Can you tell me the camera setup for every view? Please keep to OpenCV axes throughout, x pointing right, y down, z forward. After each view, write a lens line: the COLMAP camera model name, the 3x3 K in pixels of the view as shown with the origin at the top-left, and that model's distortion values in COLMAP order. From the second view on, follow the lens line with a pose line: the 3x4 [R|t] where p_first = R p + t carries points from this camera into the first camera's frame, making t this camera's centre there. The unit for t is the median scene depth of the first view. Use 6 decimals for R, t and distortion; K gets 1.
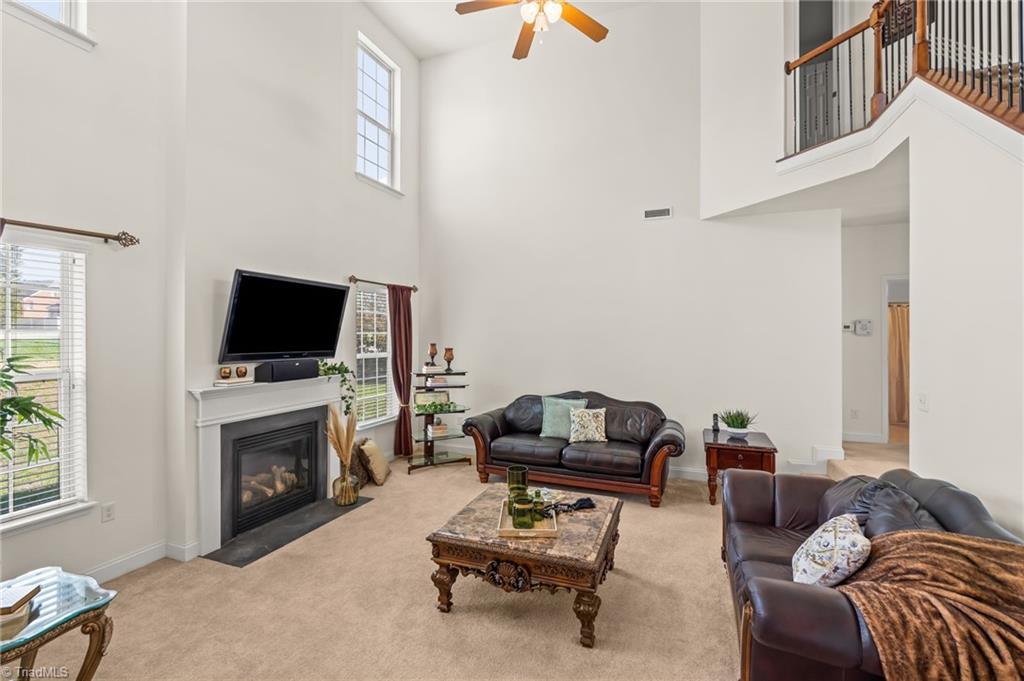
lens RADIAL K [[446.3, 0, 511.9], [0, 446.3, 335.9], [0, 0, 1]] dist [-0.005008, -0.000374]
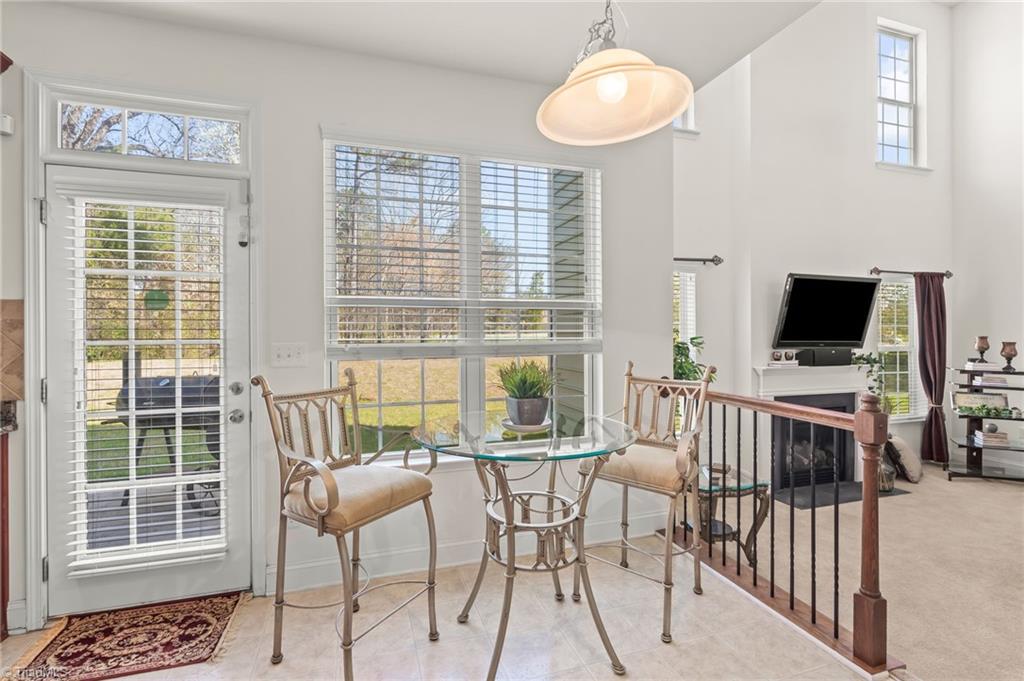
lens RADIAL K [[477.9, 0, 512.5], [0, 477.9, 334.1], [0, 0, 1]] dist [-0.001222, 0.000076]
pose [[0.643639, -0.000611, -0.765329, -0.056707], [-0.000176, 1.000000, -0.000947, 0.013893], [0.765329, 0.000744, 0.643639, -0.283673]]
